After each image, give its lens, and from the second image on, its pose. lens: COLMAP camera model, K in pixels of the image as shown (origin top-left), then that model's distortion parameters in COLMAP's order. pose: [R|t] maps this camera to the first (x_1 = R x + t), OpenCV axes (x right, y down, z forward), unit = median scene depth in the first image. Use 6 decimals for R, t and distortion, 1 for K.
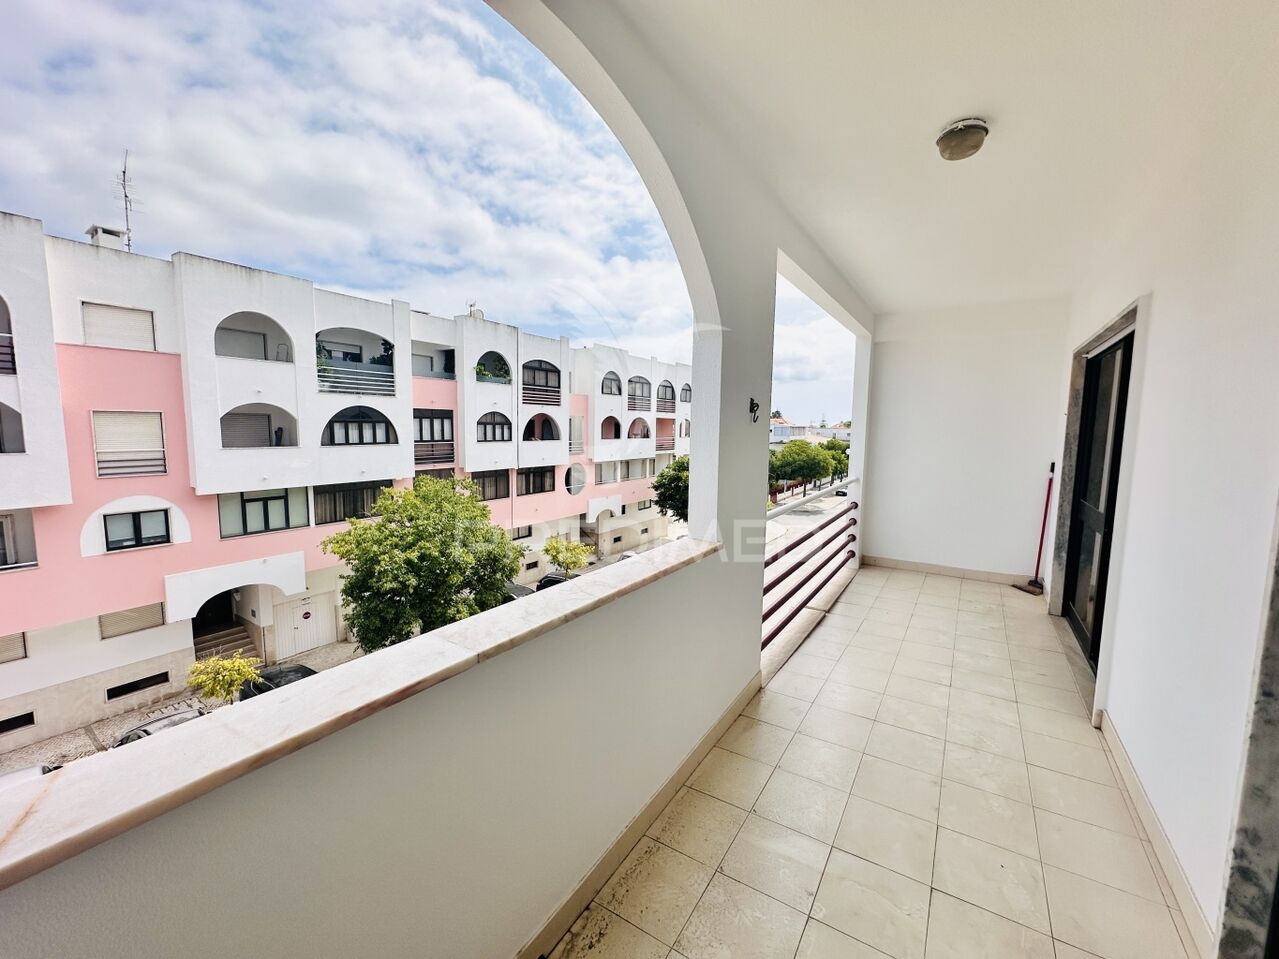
lens RADIAL K [[522.1, 0, 640.9], [0, 522.1, 479.7], [0, 0, 1]] dist [0.002378, -0.000099]
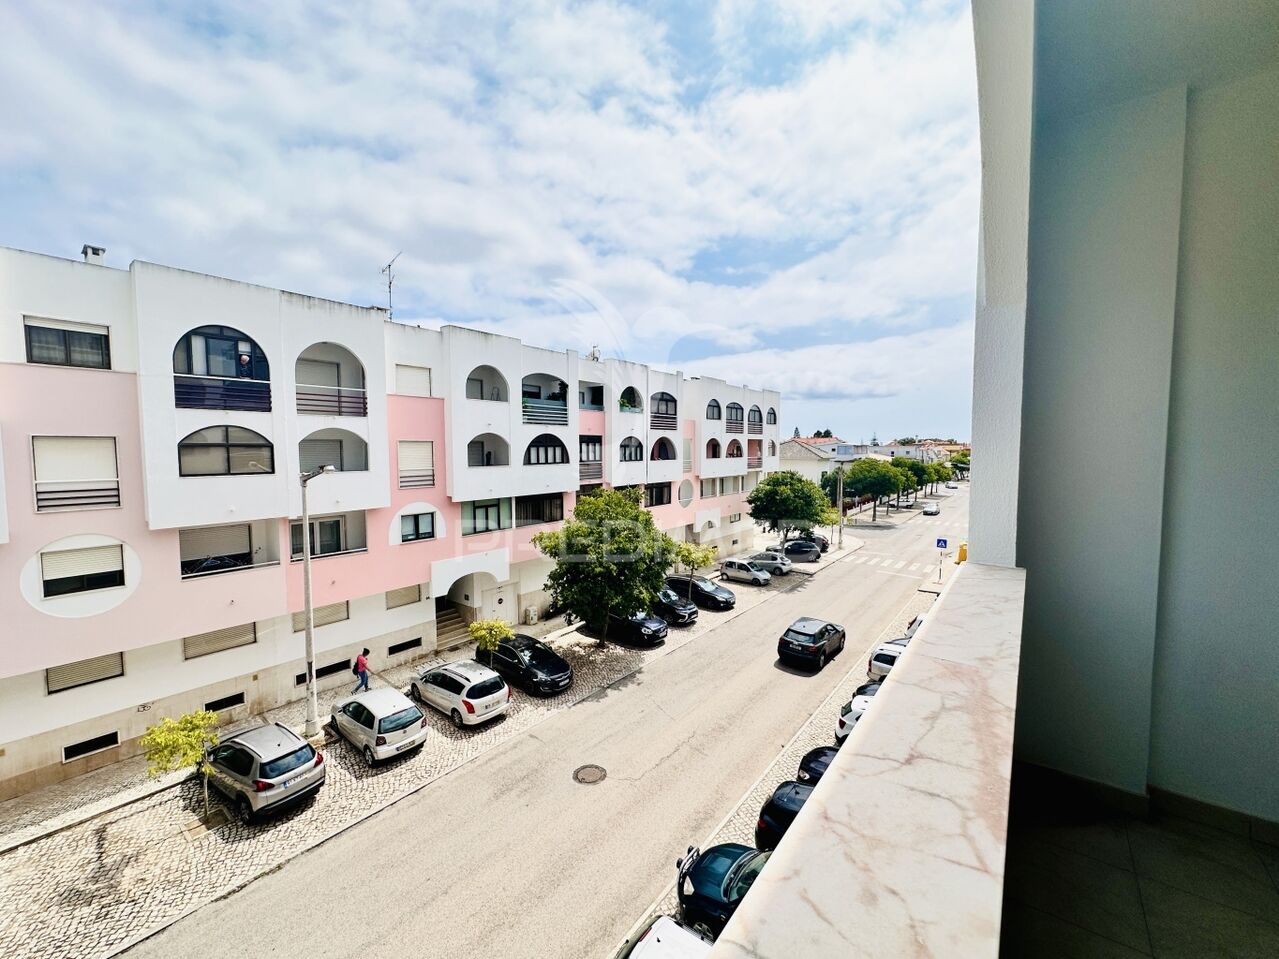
lens RADIAL K [[522.1, 0, 648.6], [0, 522.1, 475.8], [0, 0, 1]] dist [0.002378, -0.000099]
pose [[0.997261, -0.011027, -0.073133, -0.191162], [0.007482, 0.998792, -0.048571, 0.023757], [0.073581, 0.047891, 0.996139, -0.231731]]
